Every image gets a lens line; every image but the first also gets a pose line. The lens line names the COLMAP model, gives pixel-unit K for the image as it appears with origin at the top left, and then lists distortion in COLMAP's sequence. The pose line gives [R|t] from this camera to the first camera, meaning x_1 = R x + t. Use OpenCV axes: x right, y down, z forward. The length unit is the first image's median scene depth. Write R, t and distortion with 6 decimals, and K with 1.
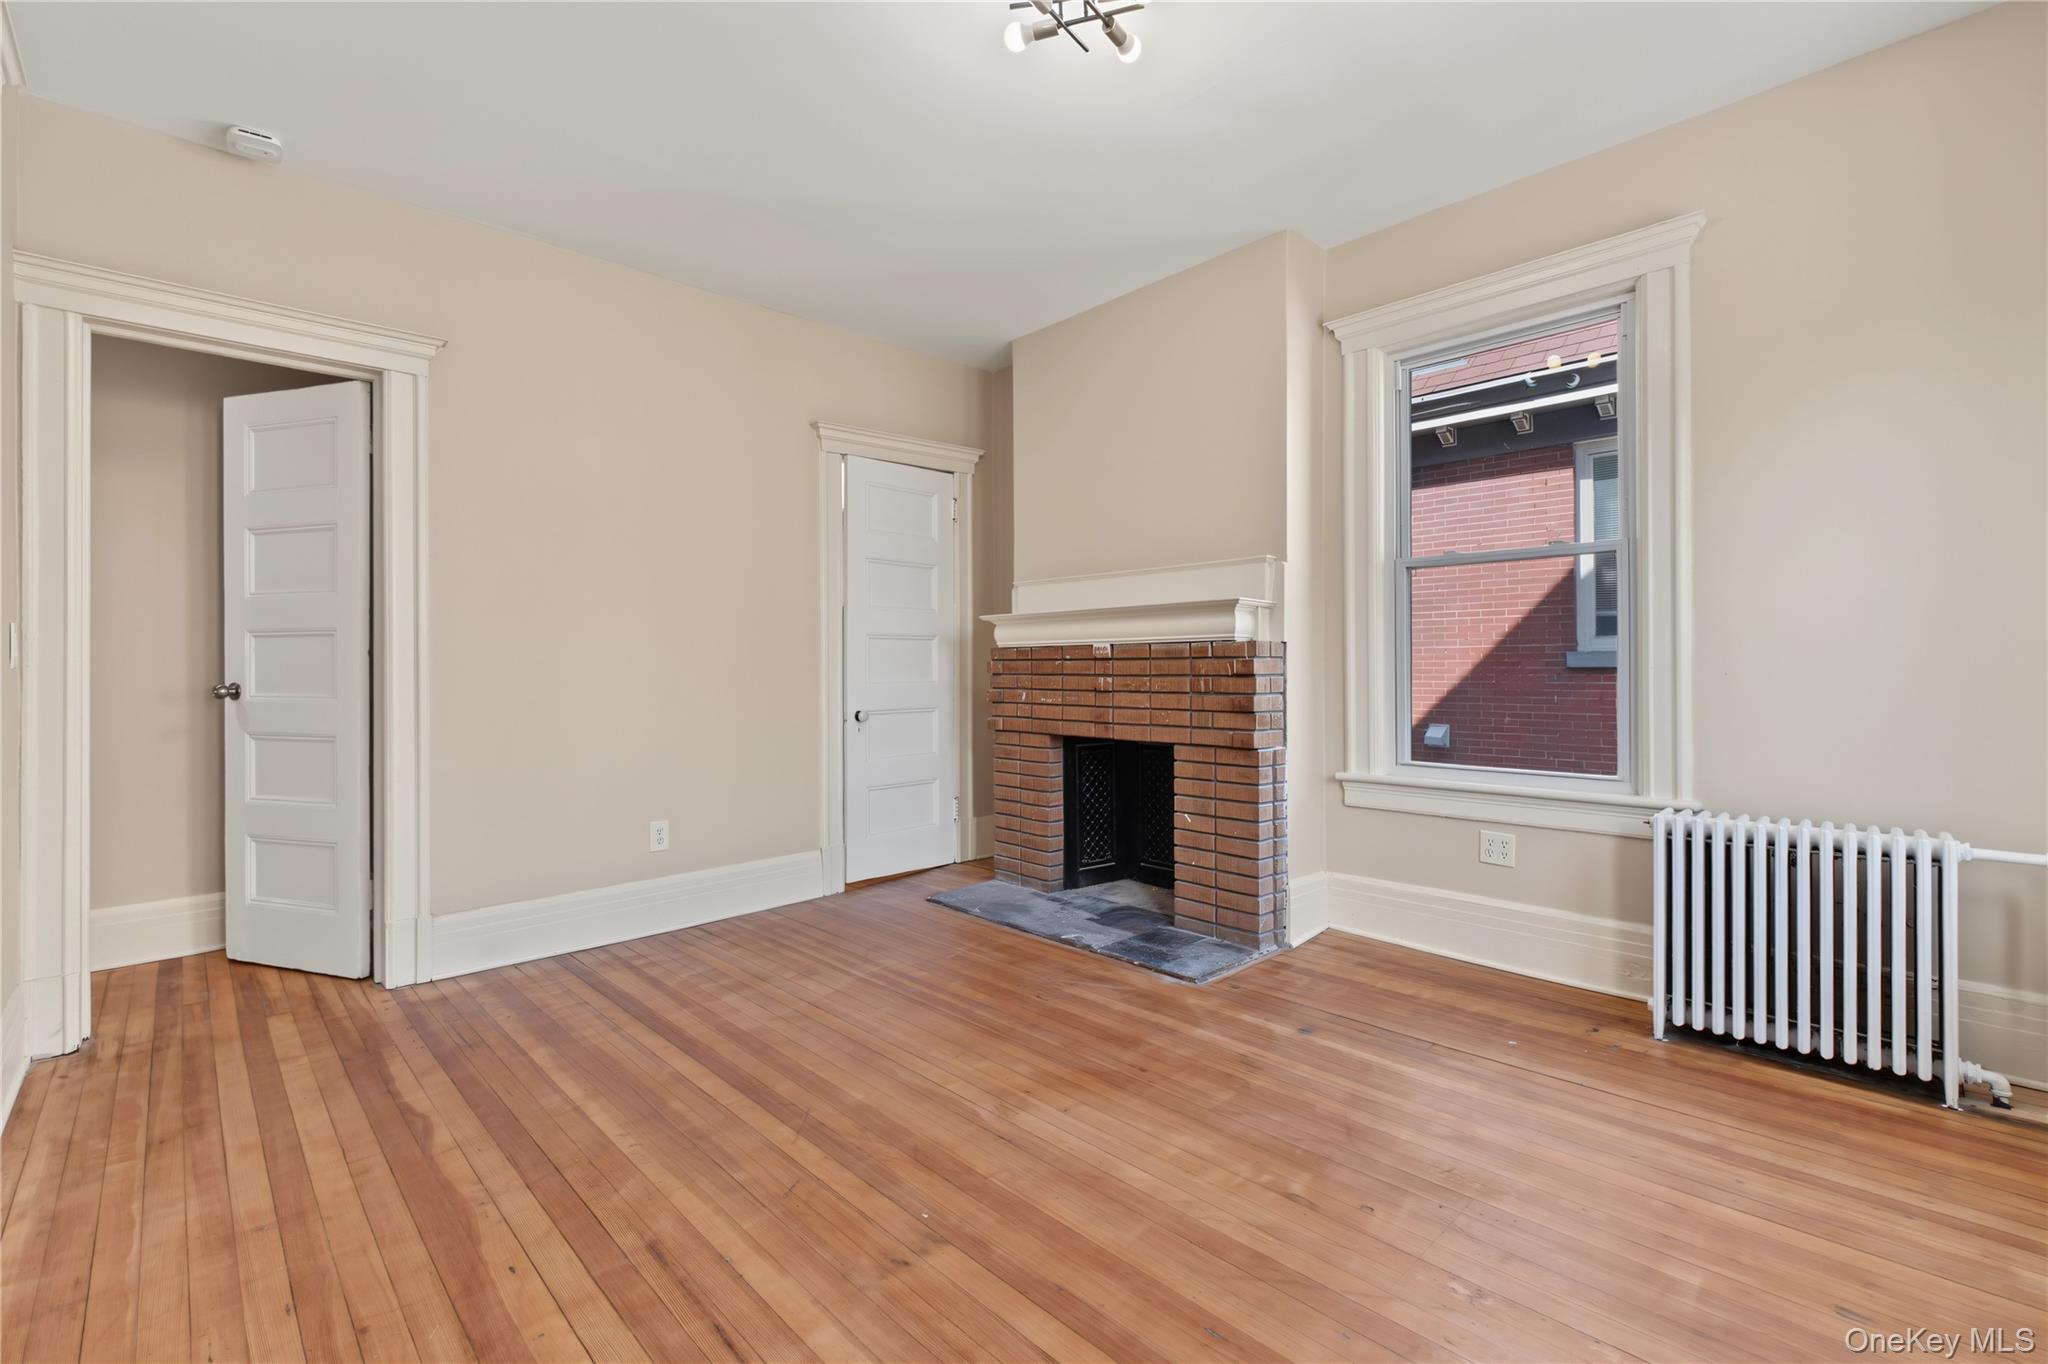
lens RADIAL K [[854.2, 0, 1077.0], [0, 854.2, 671.8], [0, 0, 1]] dist [0.001754, -0.000050]
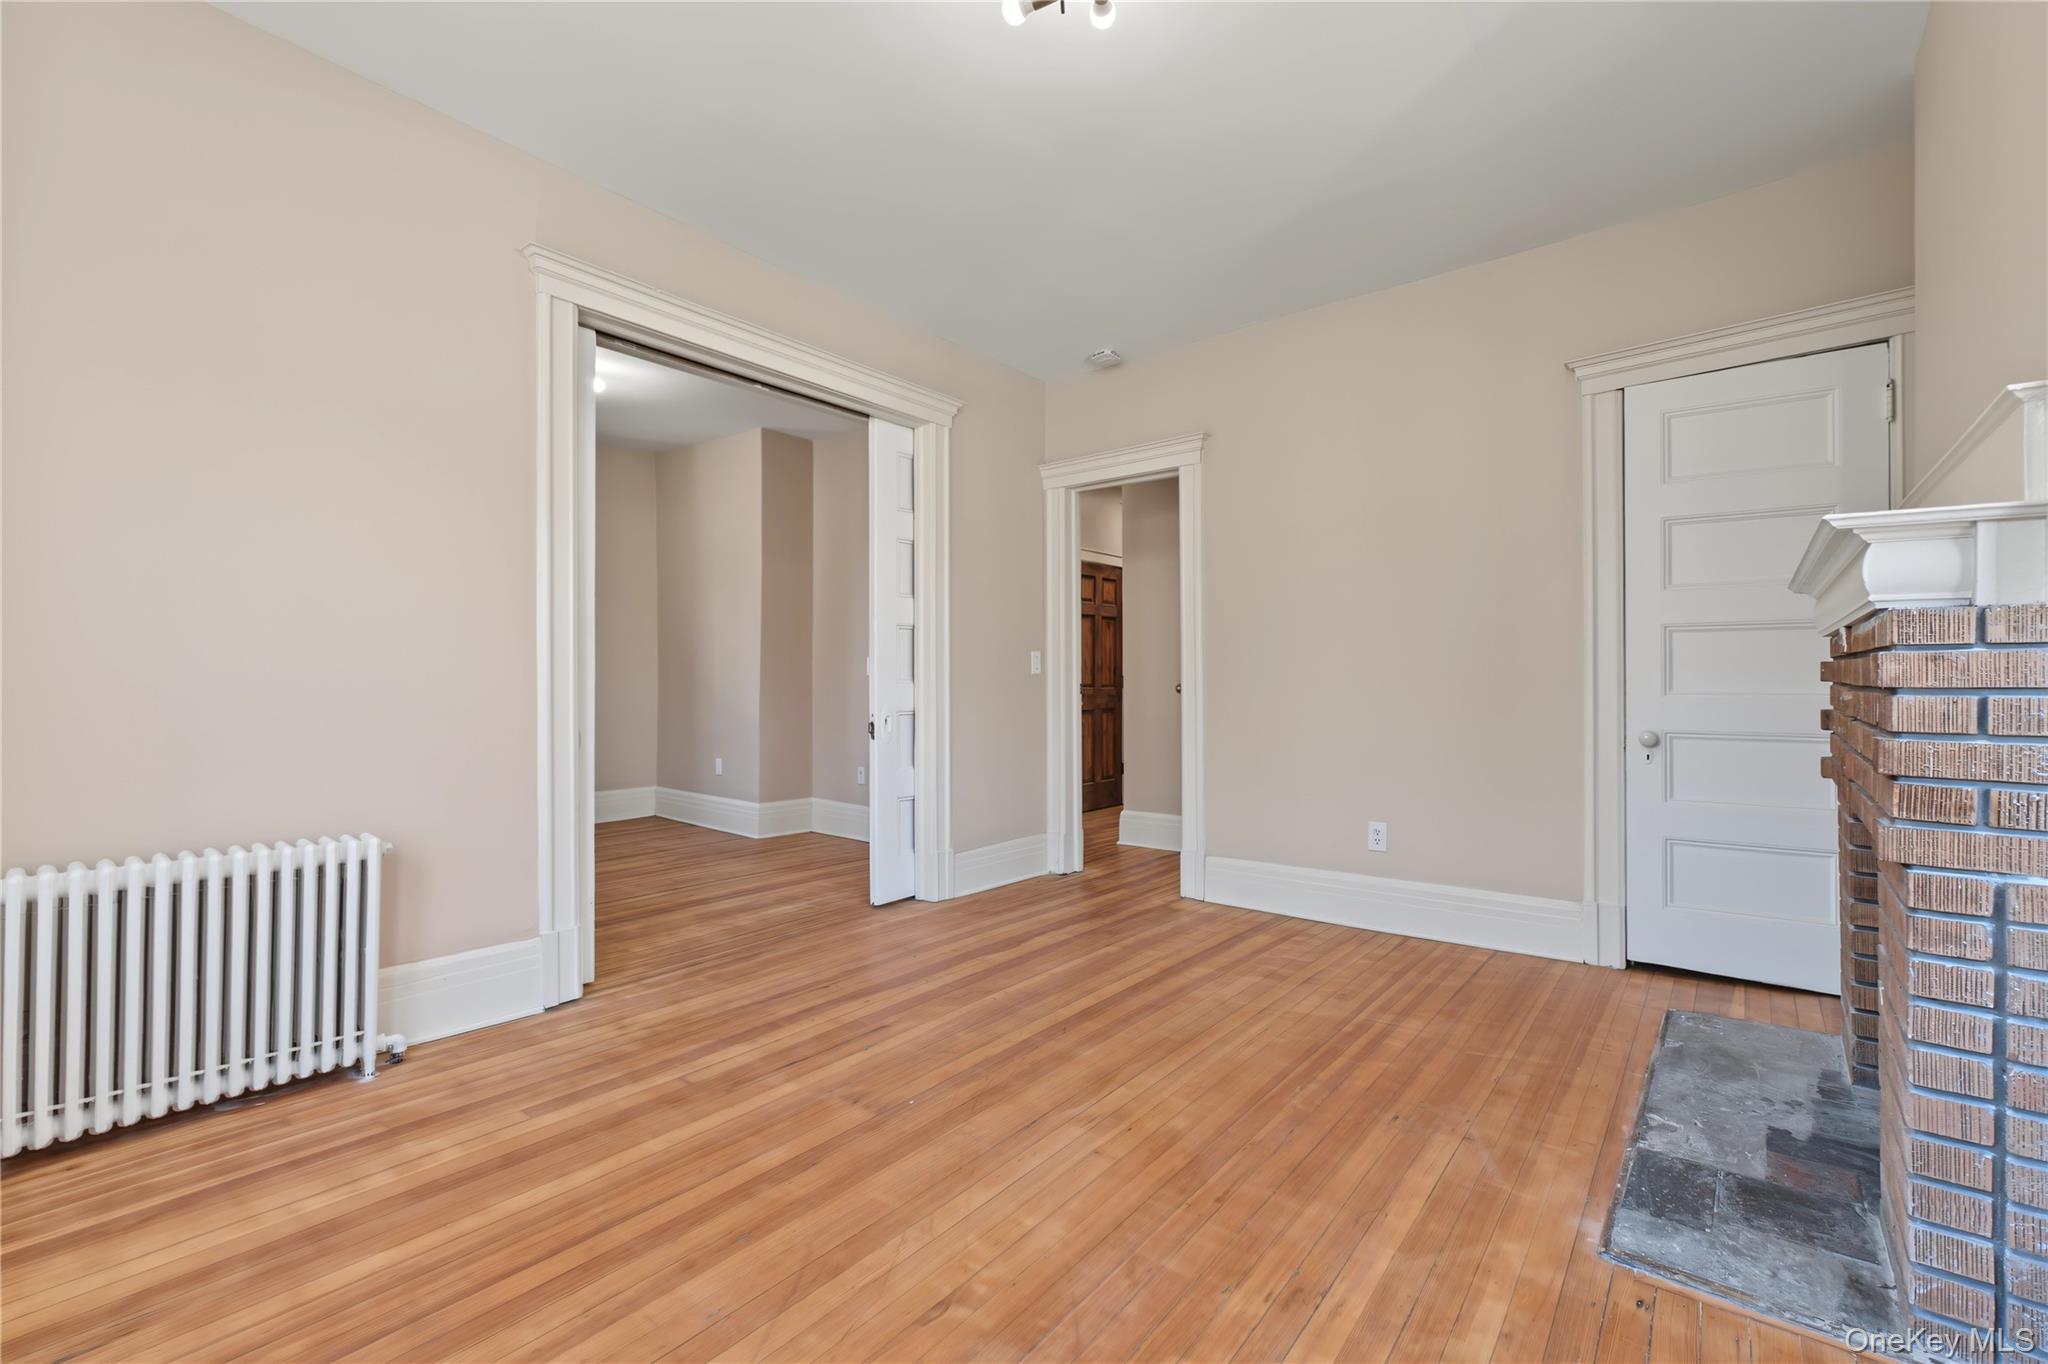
lens RADIAL K [[880.8, 0, 1024.0], [0, 880.8, 682.0], [0, 0, 1]] dist [0.003151, 0.000079]
pose [[0.123764, 0.008547, -0.992275, 0.732151], [-0.002194, 0.999963, 0.008339, -0.002622], [0.992309, 0.001145, 0.123778, 0.639990]]
